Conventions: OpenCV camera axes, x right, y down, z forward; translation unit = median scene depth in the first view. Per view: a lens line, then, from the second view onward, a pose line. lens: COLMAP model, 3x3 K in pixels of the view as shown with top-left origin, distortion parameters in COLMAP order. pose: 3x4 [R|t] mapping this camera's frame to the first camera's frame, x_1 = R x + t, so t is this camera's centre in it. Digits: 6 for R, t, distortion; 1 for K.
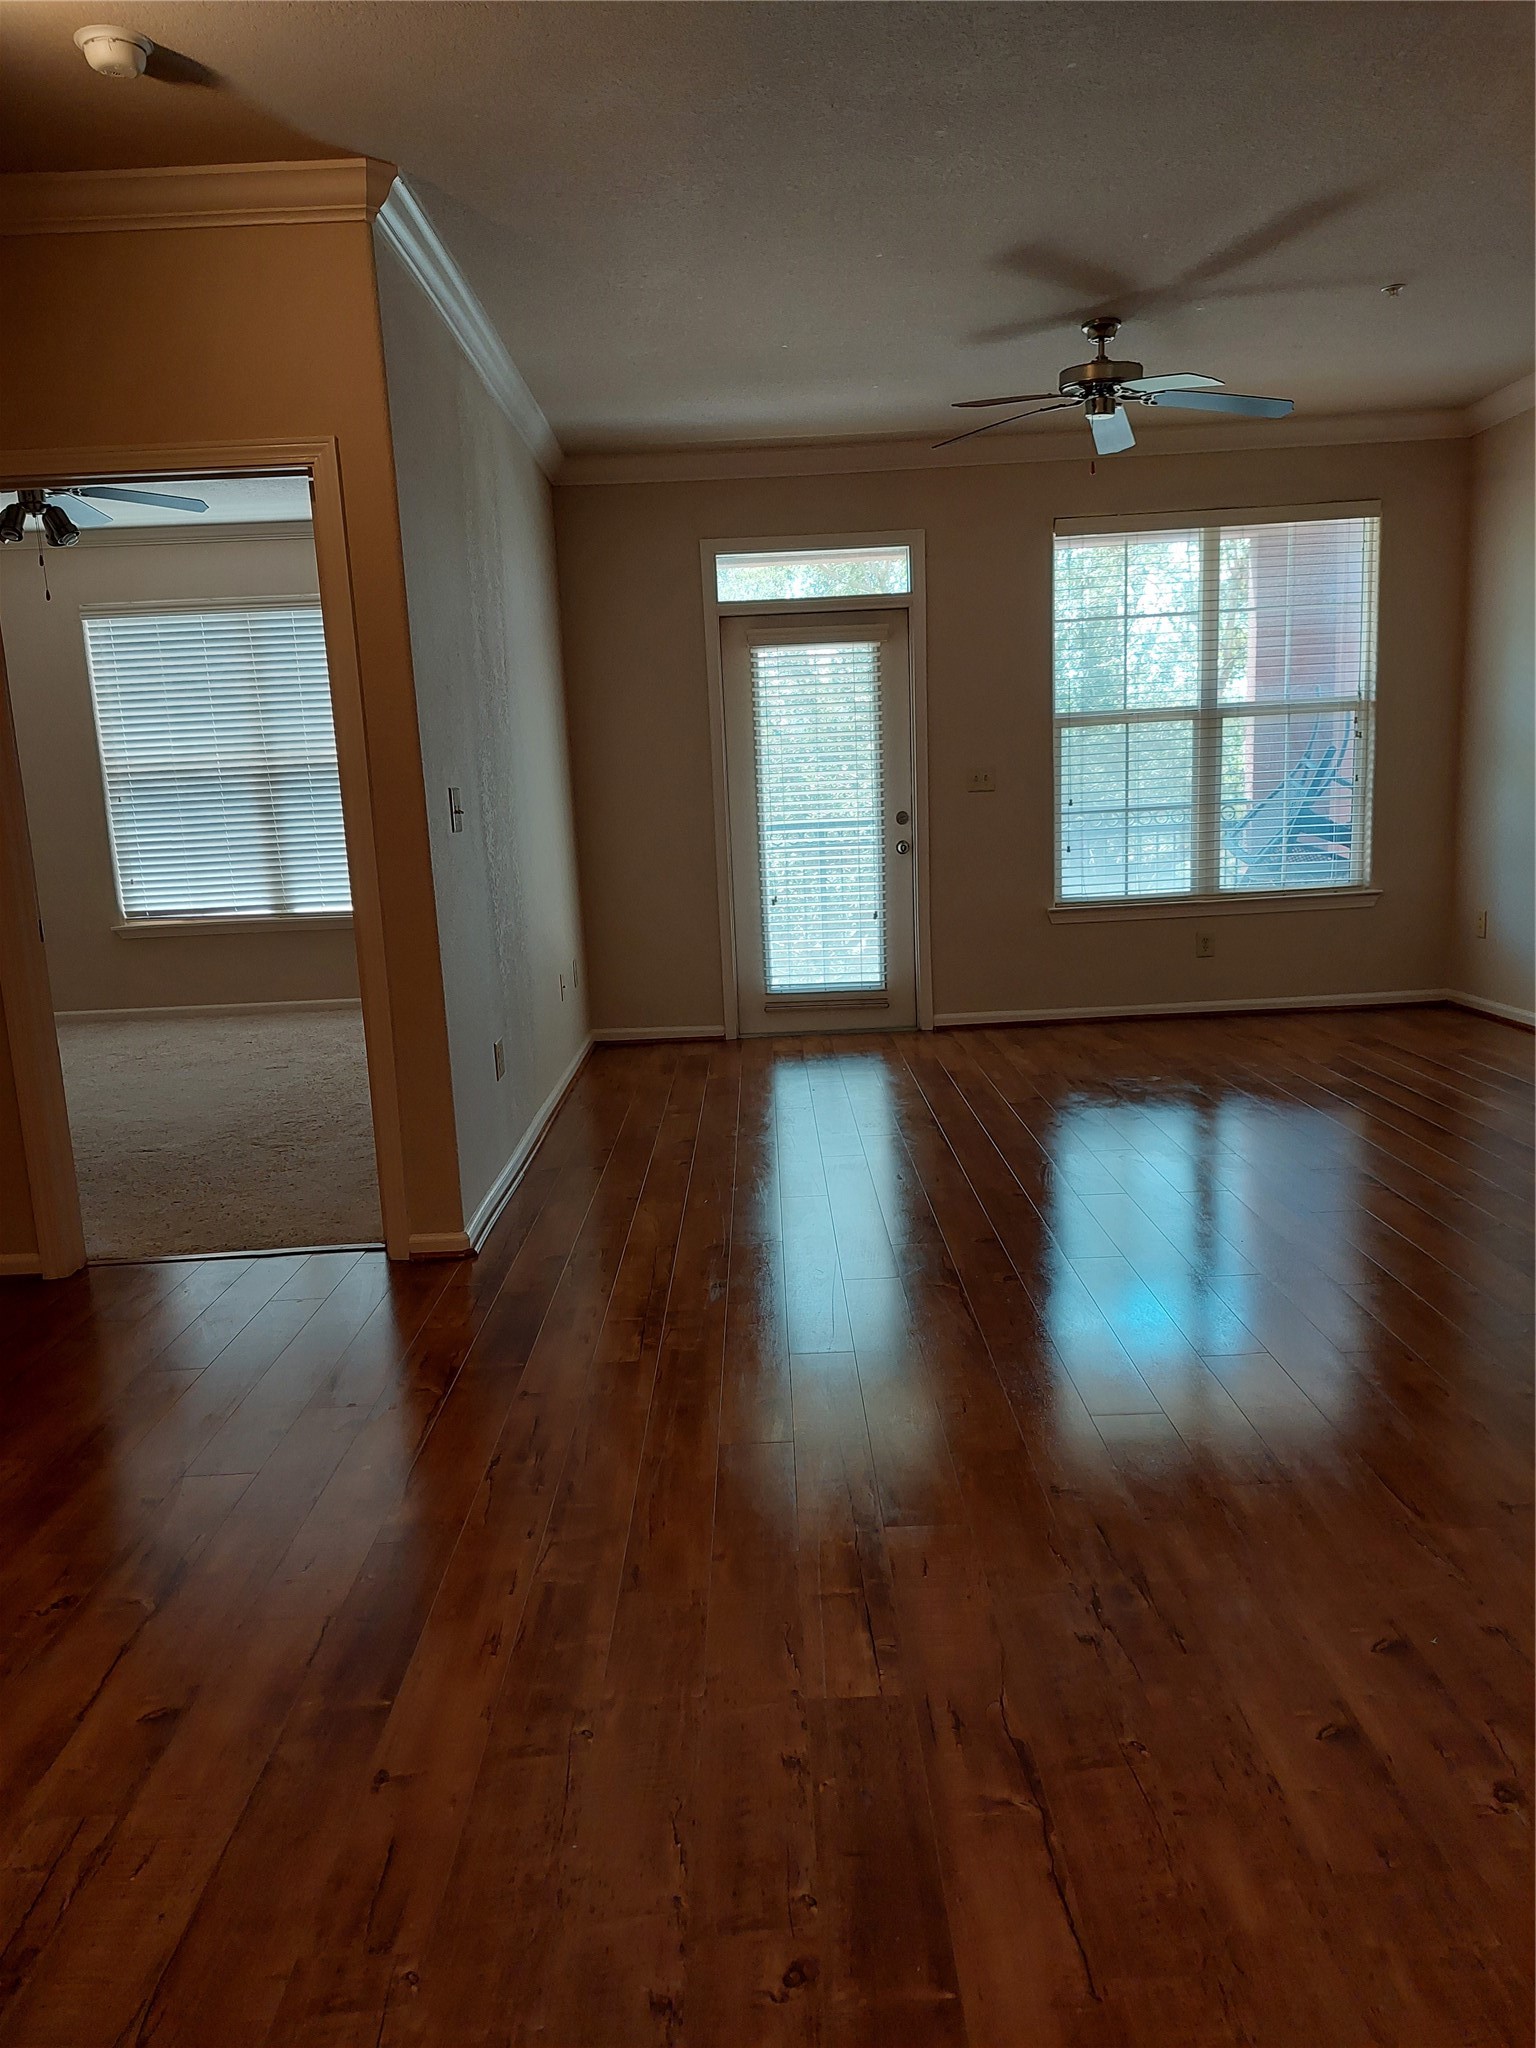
lens RADIAL K [[1501.3, 0, 773.2], [0, 1501.3, 1059.0], [0, 0, 1]] dist [0.069319, -0.061811]
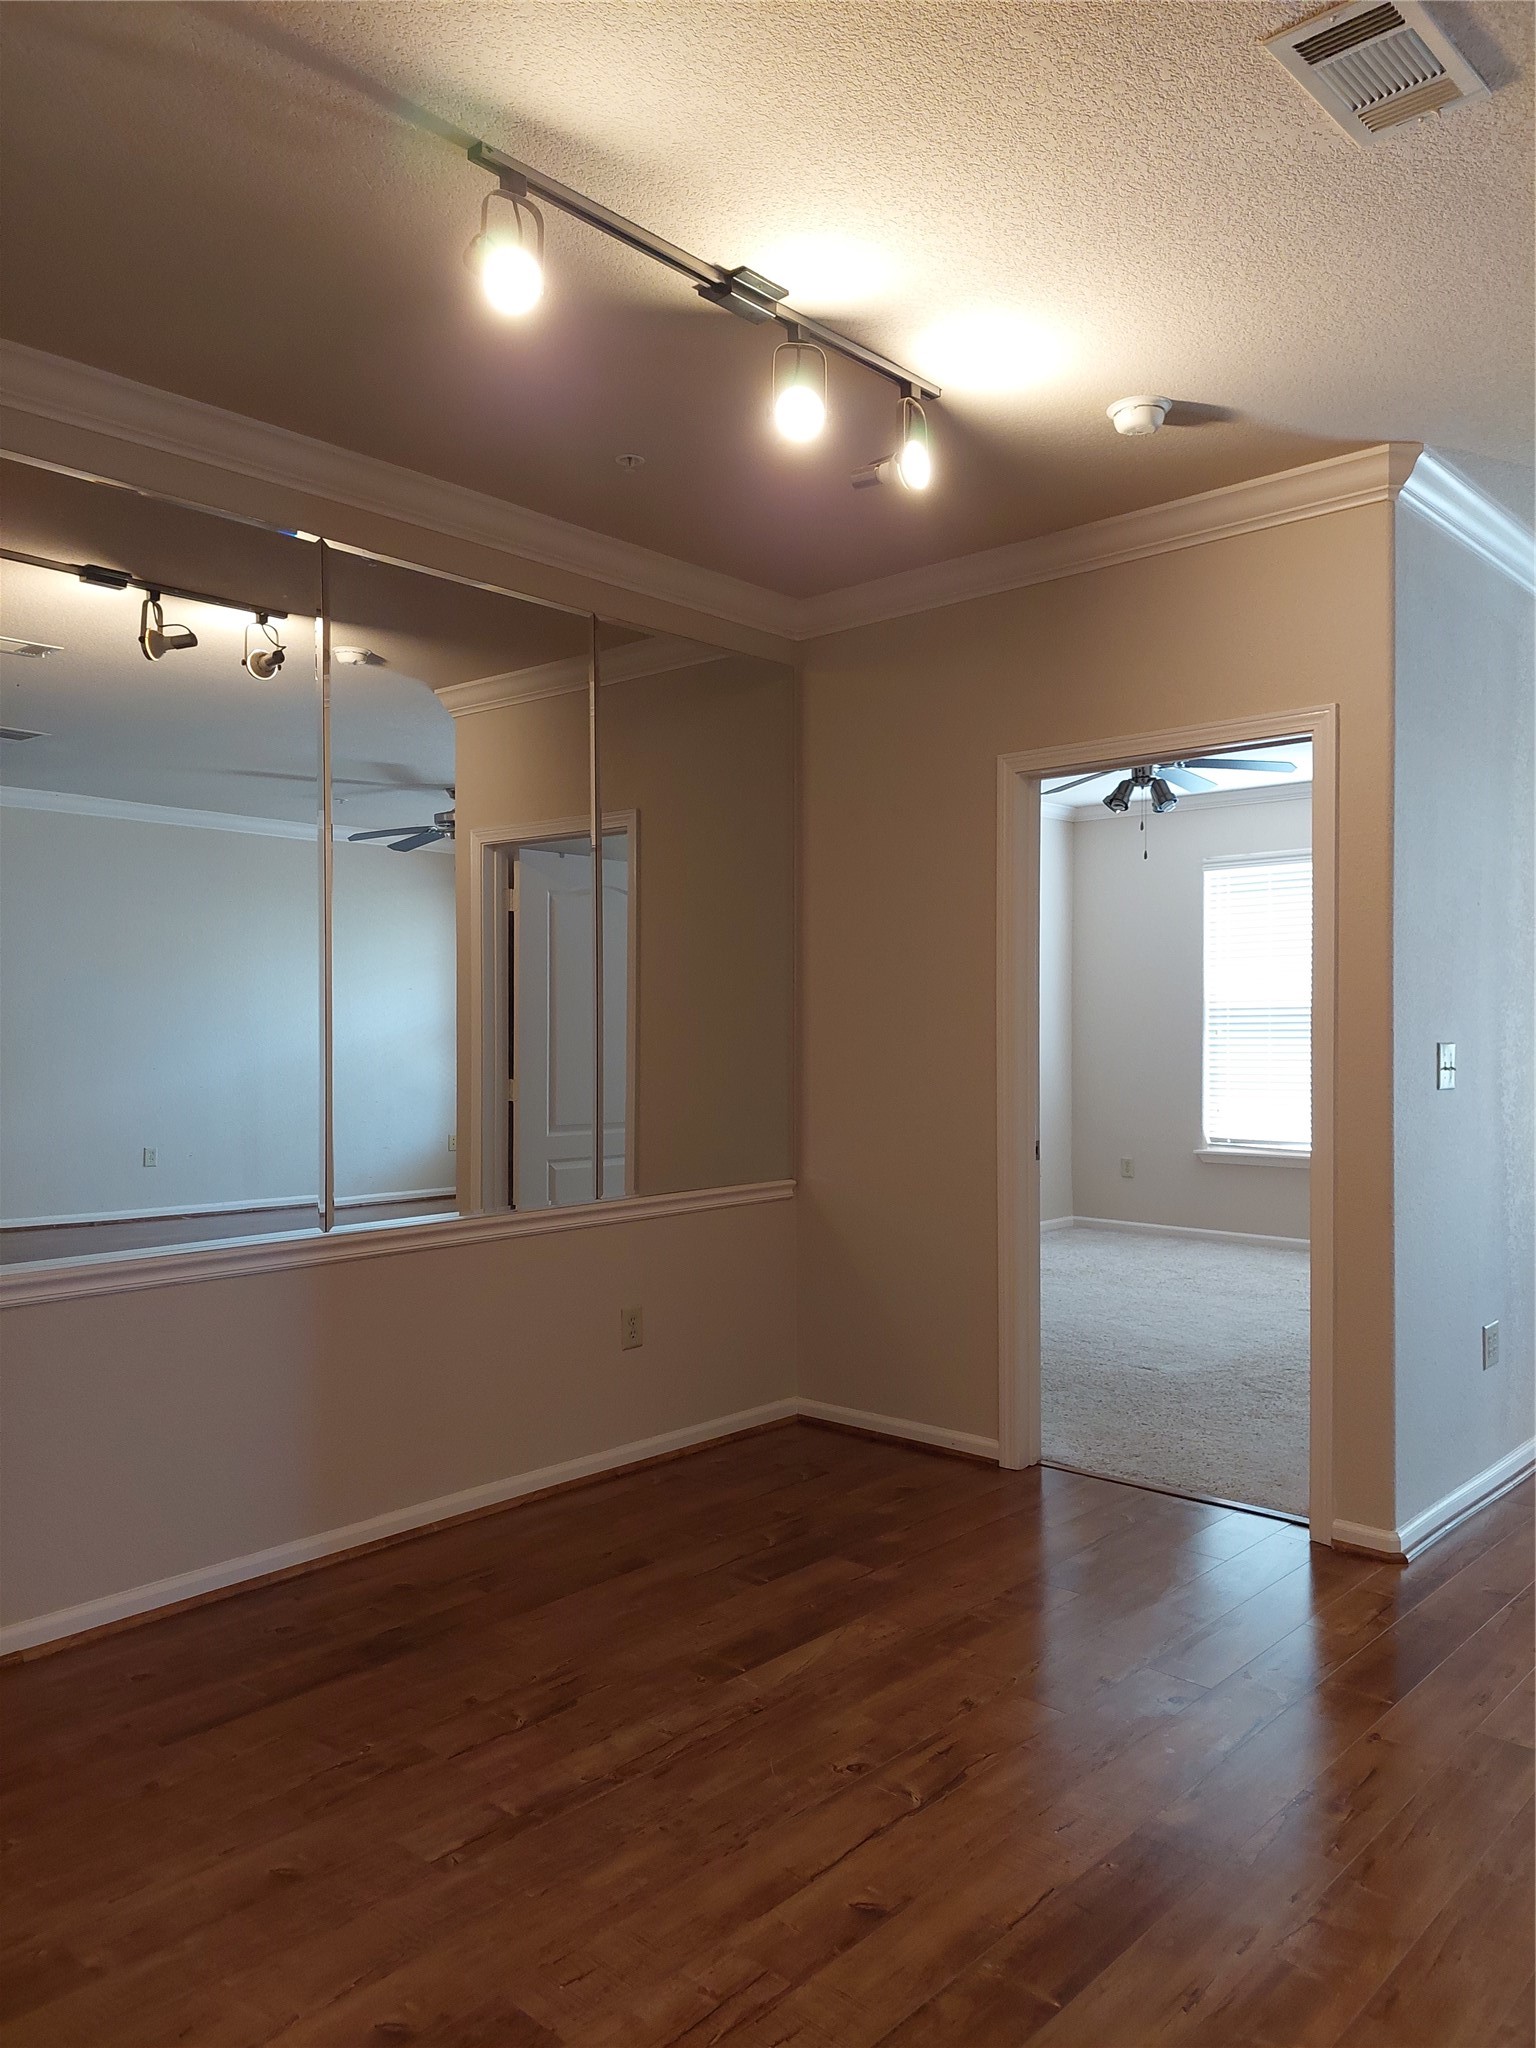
lens RADIAL K [[1501.3, 0, 754.3], [0, 1501.3, 1023.3], [0, 0, 1]] dist [0.069319, -0.061811]
pose [[0.728345, 0.043788, -0.683810, 0.116680], [-0.160633, 0.981058, -0.108272, -0.020868], [0.666116, 0.188702, 0.721582, 0.037763]]
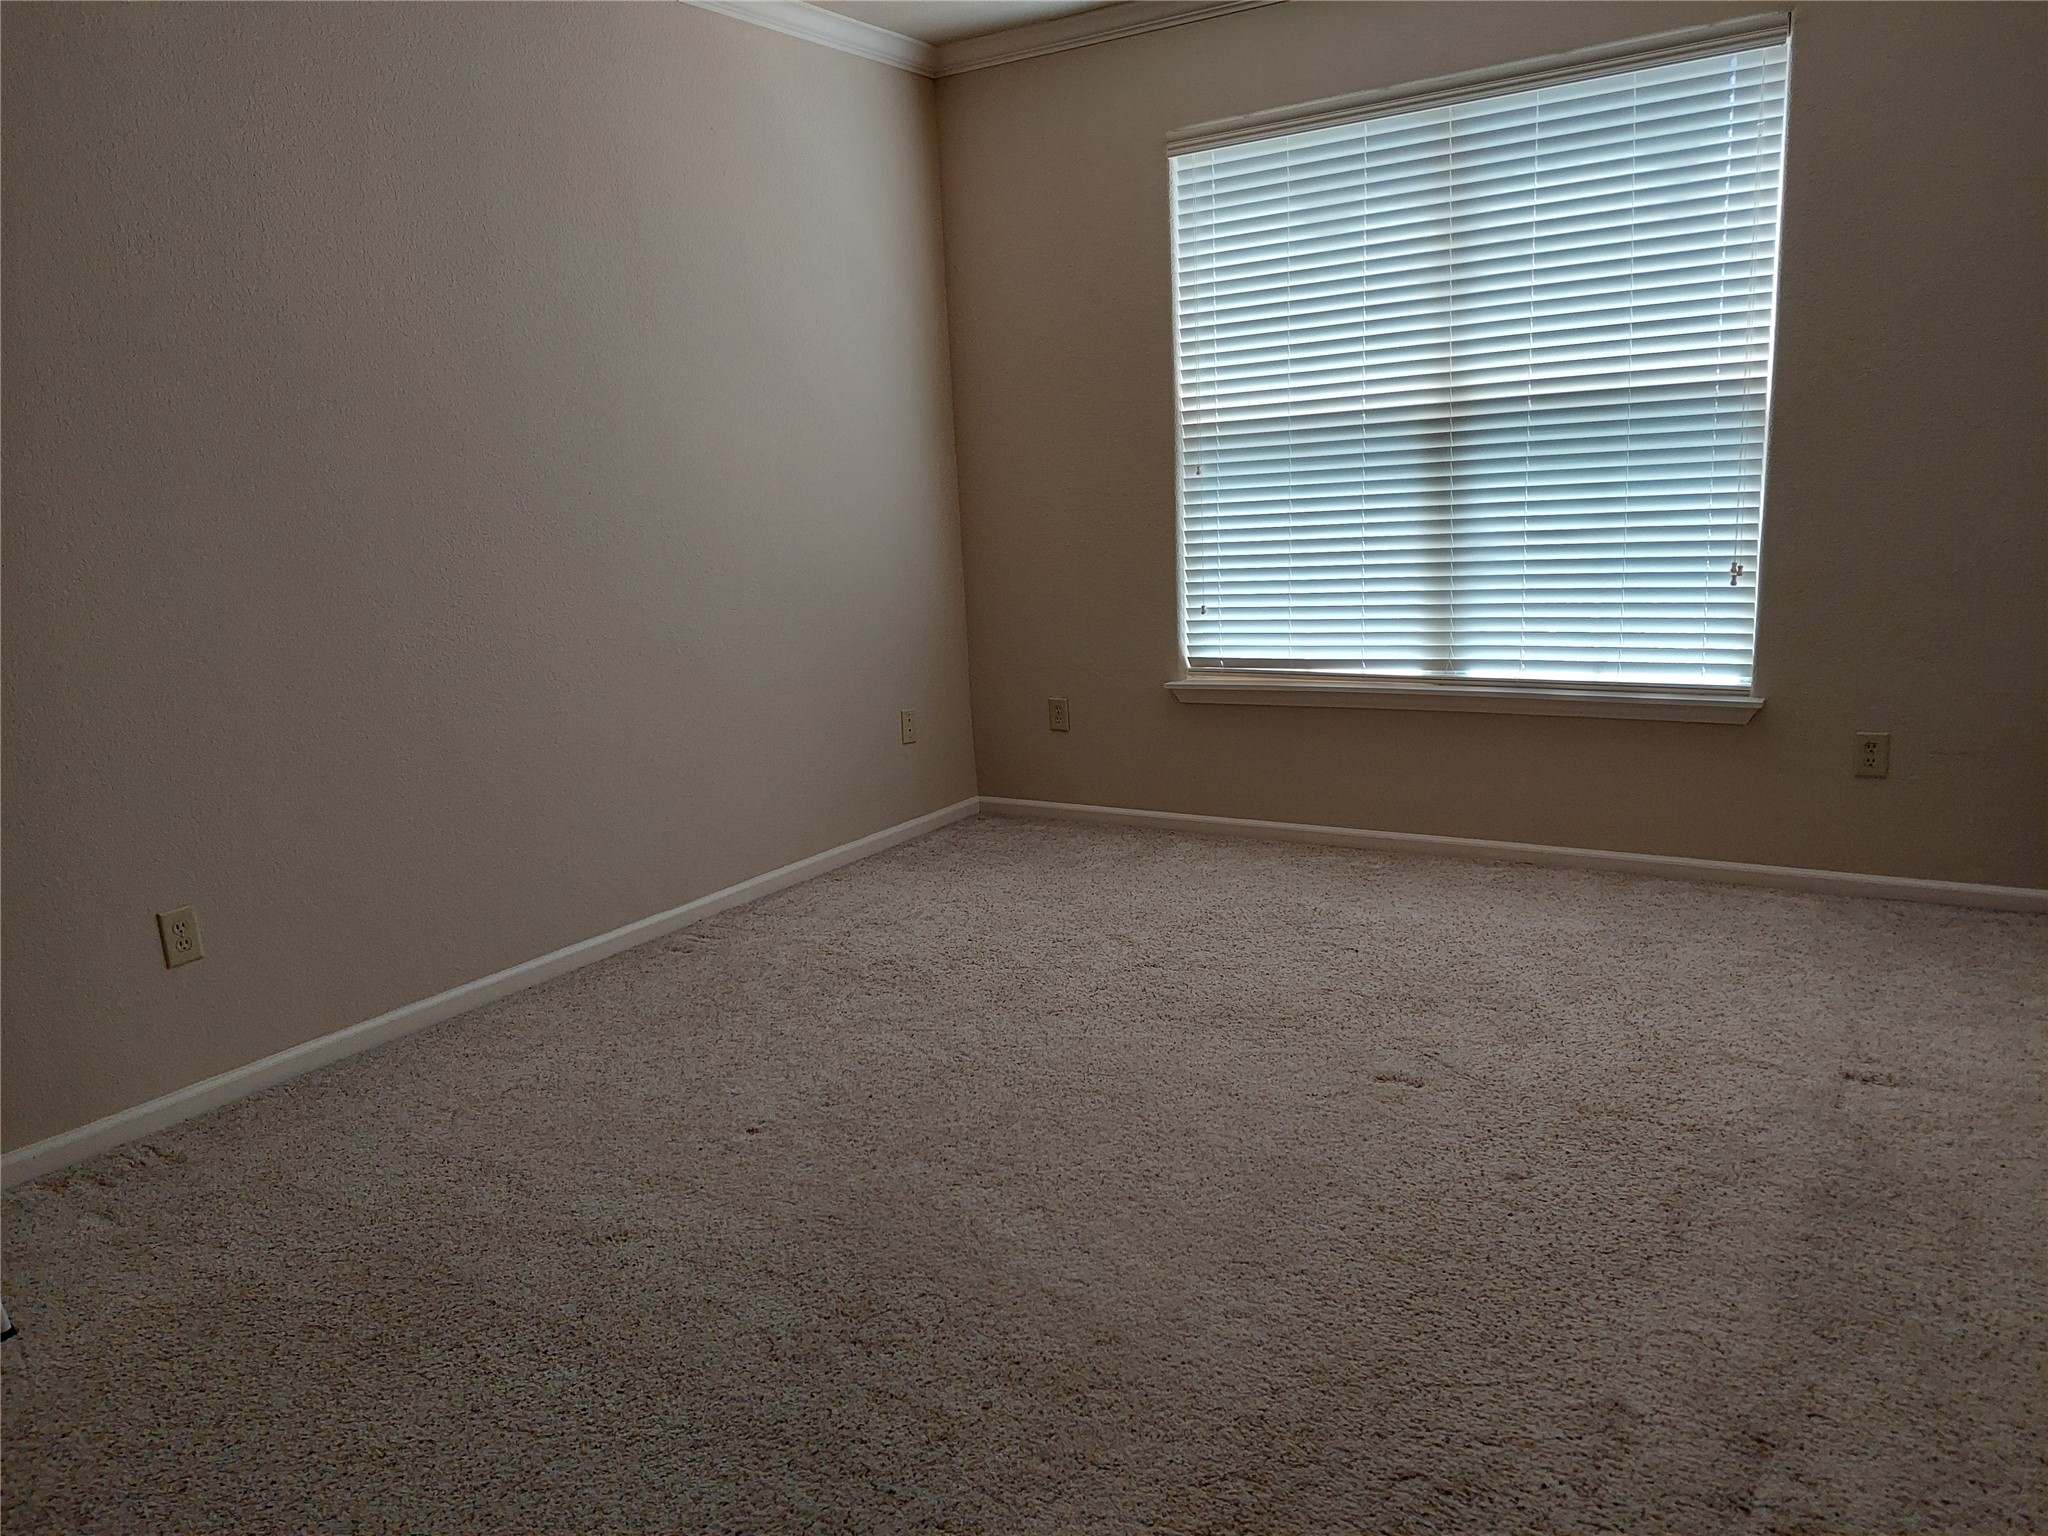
lens RADIAL K [[1501.3, 0, 1023.5], [0, 1501.3, 806.4], [0, 0, 1]] dist [0.069319, -0.061811]
pose [[0.839052, 0.117964, -0.531109, -0.322342], [-0.089506, 0.992839, 0.079116, -0.163508], [0.536639, -0.018845, 0.843602, 0.939921]]
